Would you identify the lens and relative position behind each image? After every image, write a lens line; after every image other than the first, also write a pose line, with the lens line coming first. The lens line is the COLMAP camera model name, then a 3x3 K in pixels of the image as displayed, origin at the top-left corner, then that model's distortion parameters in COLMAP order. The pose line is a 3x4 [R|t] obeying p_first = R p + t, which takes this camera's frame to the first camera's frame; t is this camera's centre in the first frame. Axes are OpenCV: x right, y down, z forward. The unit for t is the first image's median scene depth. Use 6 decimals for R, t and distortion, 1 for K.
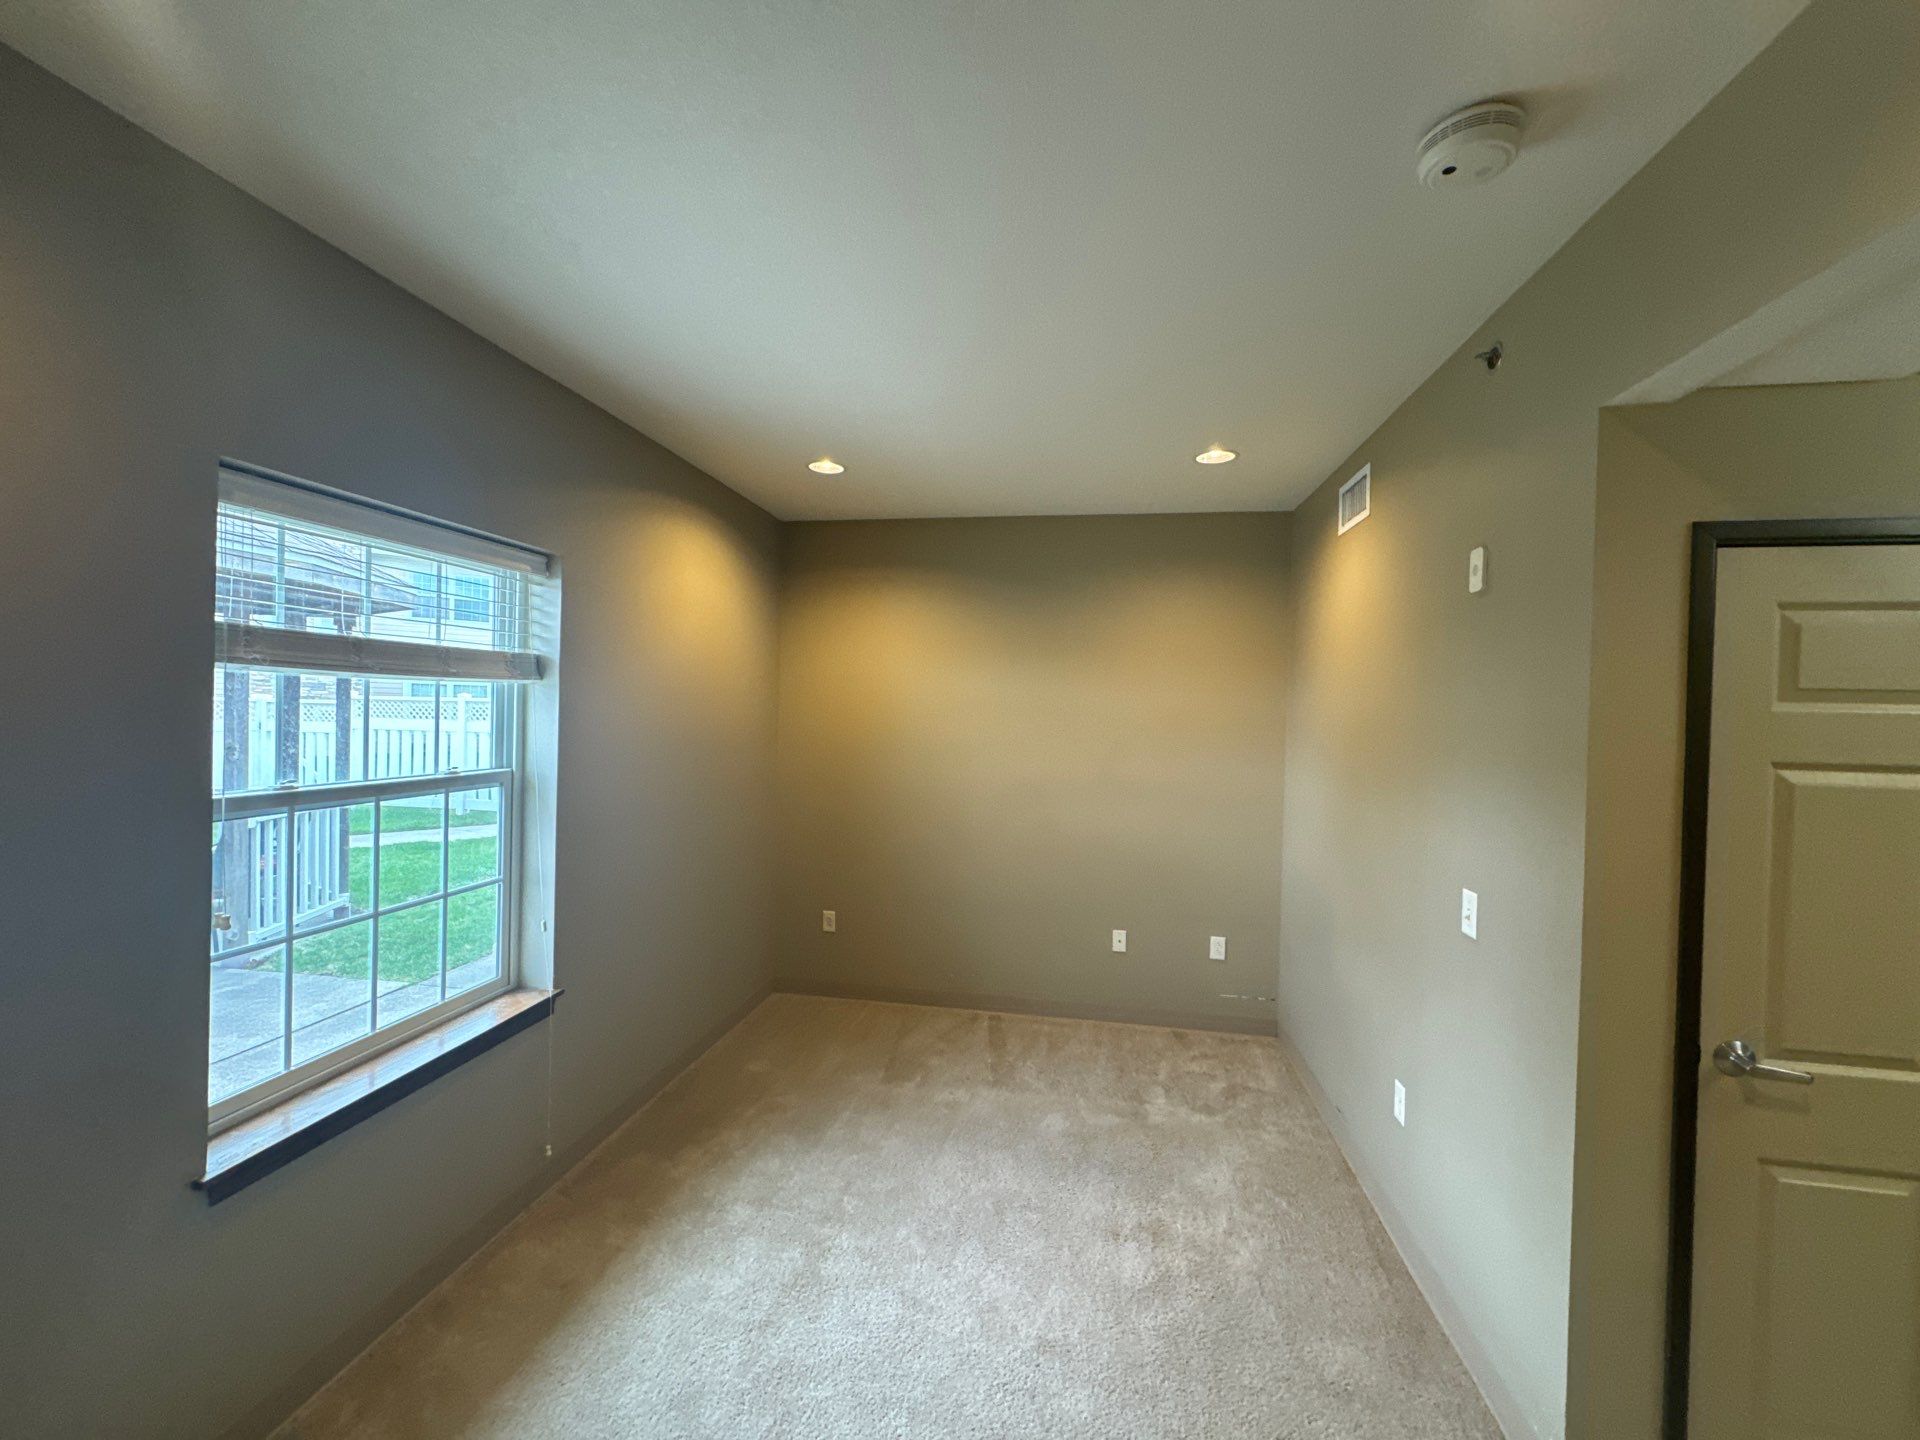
lens RADIAL K [[763.7, 0, 962.2], [0, 763.7, 720.5], [0, 0, 1]] dist [-0.002503, -0.000172]
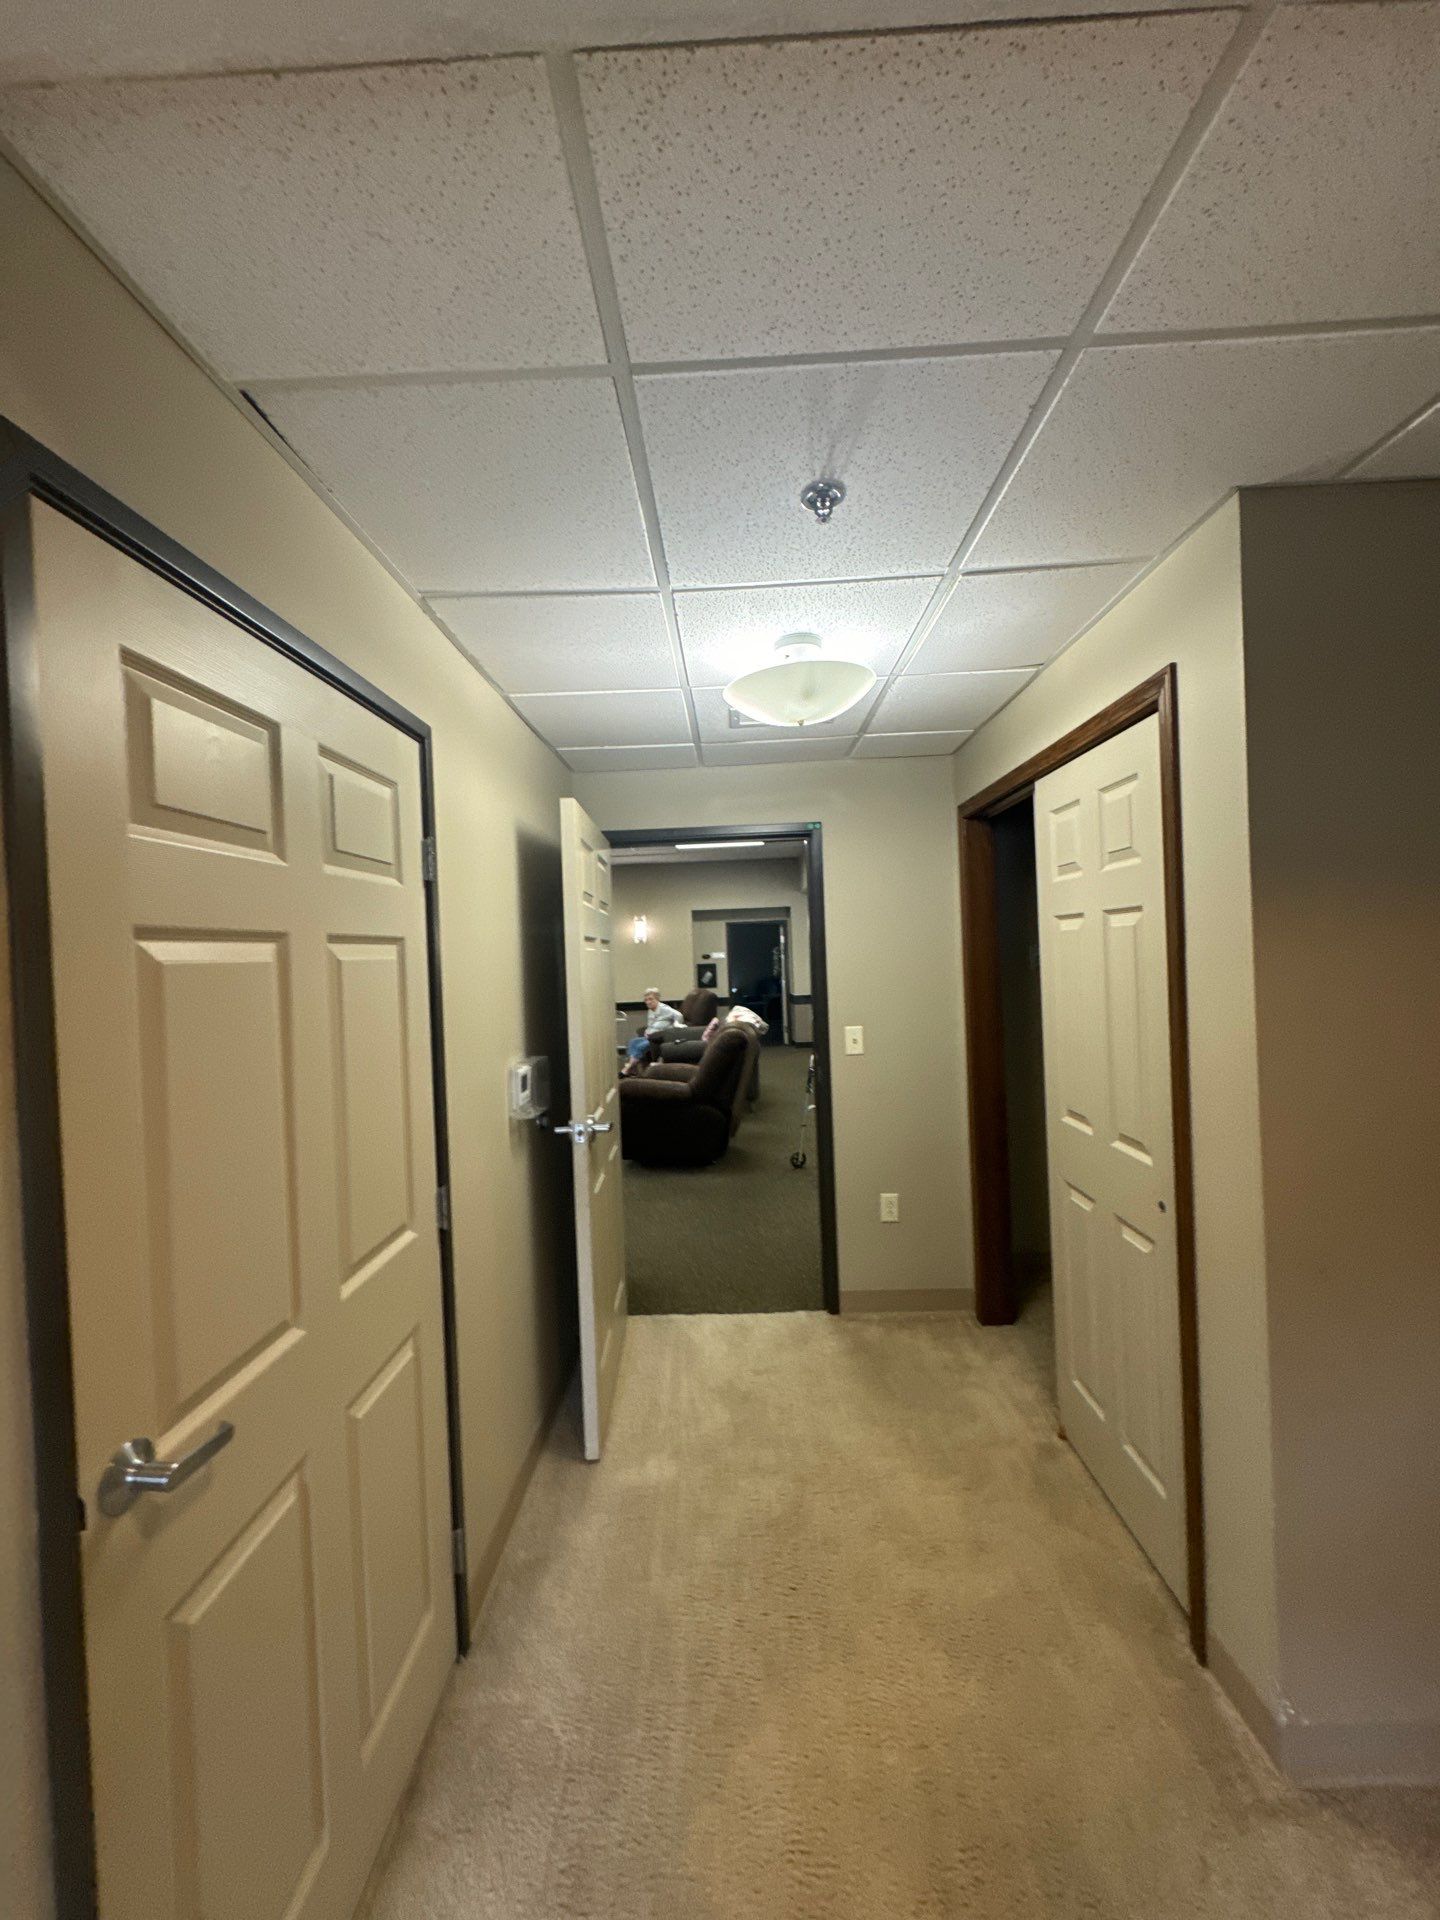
lens RADIAL K [[750.8, 0, 715.9], [0, 750.8, 956.1], [0, 0, 1]] dist [0.010696, 0.000001]
pose [[-0.123252, -0.026240, 0.992028, 0.247658], [0.044991, 0.998475, 0.032000, 0.044507], [-0.991355, 0.048576, -0.121883, 0.357691]]
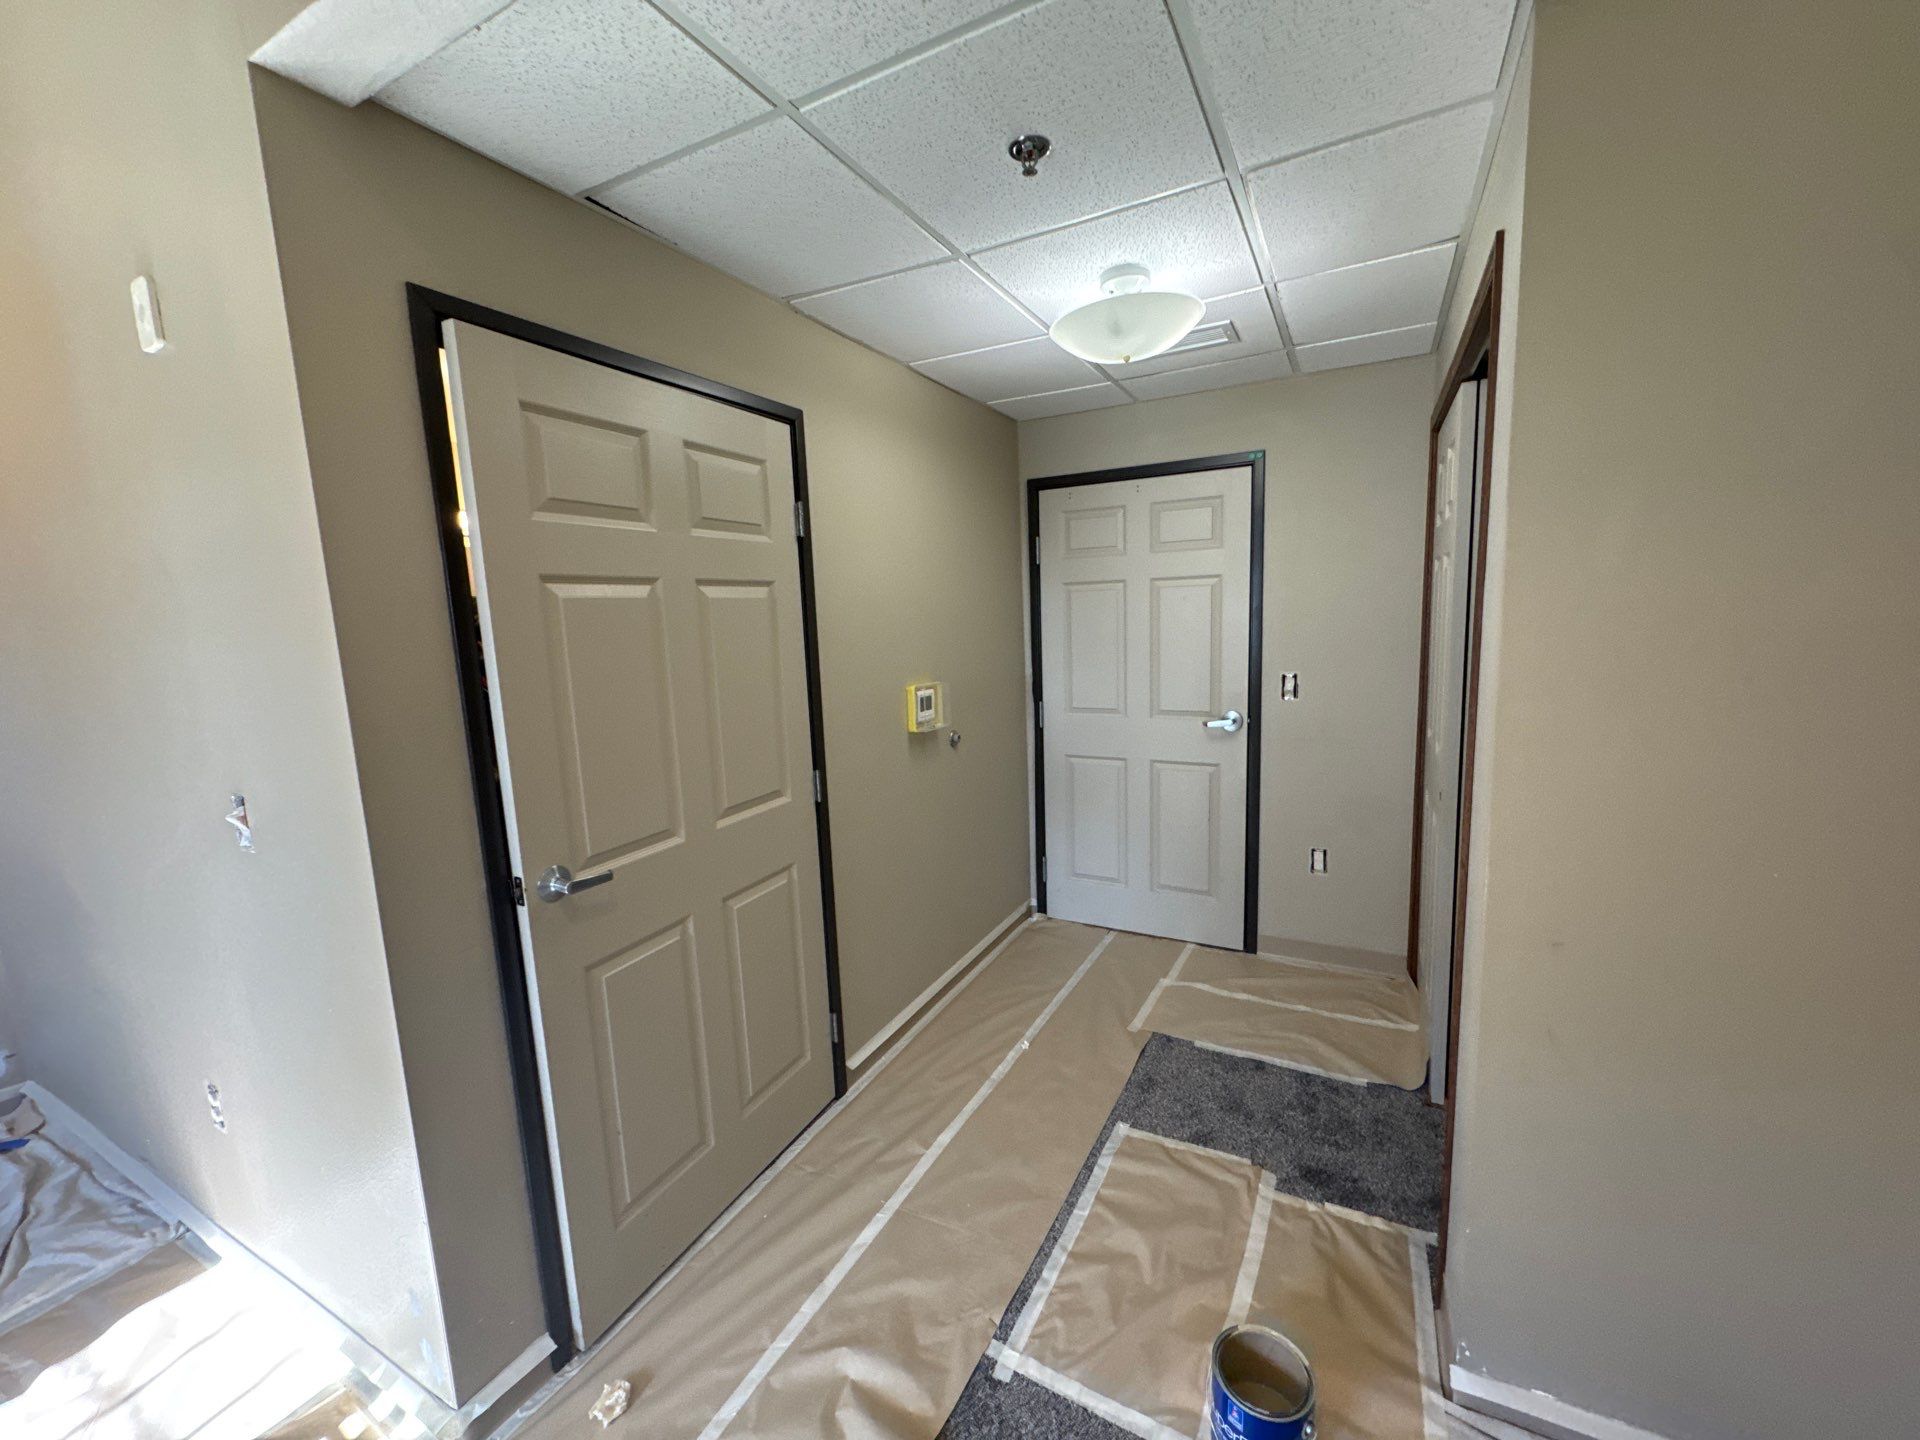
lens RADIAL K [[756.2, 0, 964.9], [0, 756.2, 715.4], [0, 0, 1]] dist [0.014549, -0.000031]
pose [[0.308039, -0.162946, 0.937316, 0.164939], [0.060199, 0.986587, 0.151728, 0.067329], [-0.949467, 0.009687, 0.313717, 0.097238]]
